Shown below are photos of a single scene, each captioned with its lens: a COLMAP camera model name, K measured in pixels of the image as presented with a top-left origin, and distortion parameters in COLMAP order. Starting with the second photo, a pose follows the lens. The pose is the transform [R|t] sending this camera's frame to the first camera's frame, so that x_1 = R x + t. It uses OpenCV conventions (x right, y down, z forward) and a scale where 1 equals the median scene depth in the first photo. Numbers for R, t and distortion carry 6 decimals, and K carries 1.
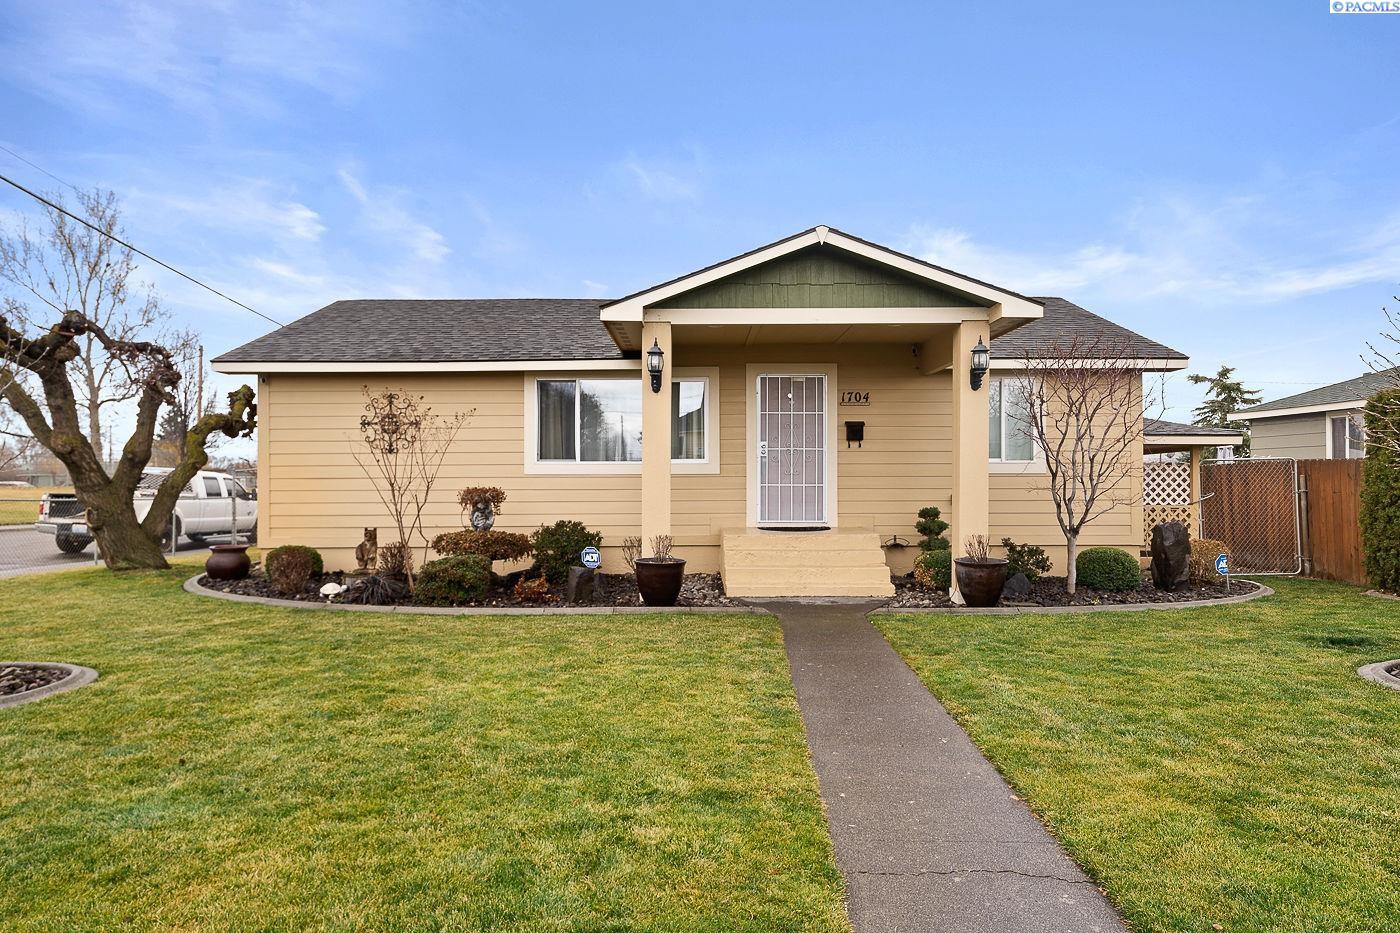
lens RADIAL K [[863.9, 0, 700.4], [0, 863.9, 467.5], [0, 0, 1]] dist [0.004716, 0.000386]
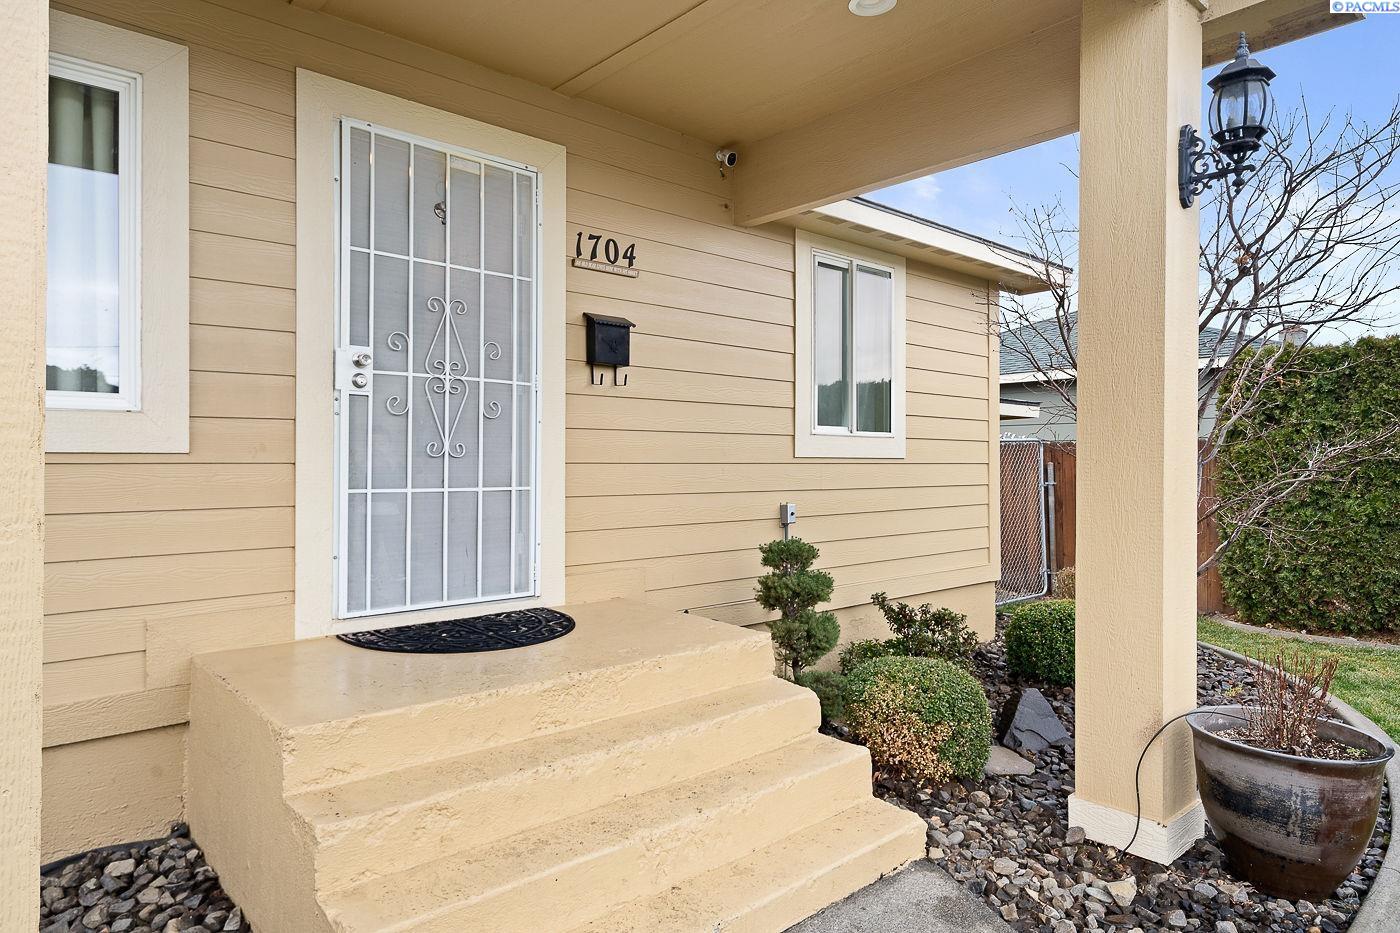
lens RADIAL K [[863.9, 0, 699.0], [0, 863.9, 458.3], [0, 0, 1]] dist [0.004716, 0.000386]
pose [[0.720409, 0.006325, 0.693520, -0.049431], [-0.018007, 0.999792, 0.009586, 0.003809], [-0.693315, -0.019394, 0.720373, 0.703222]]
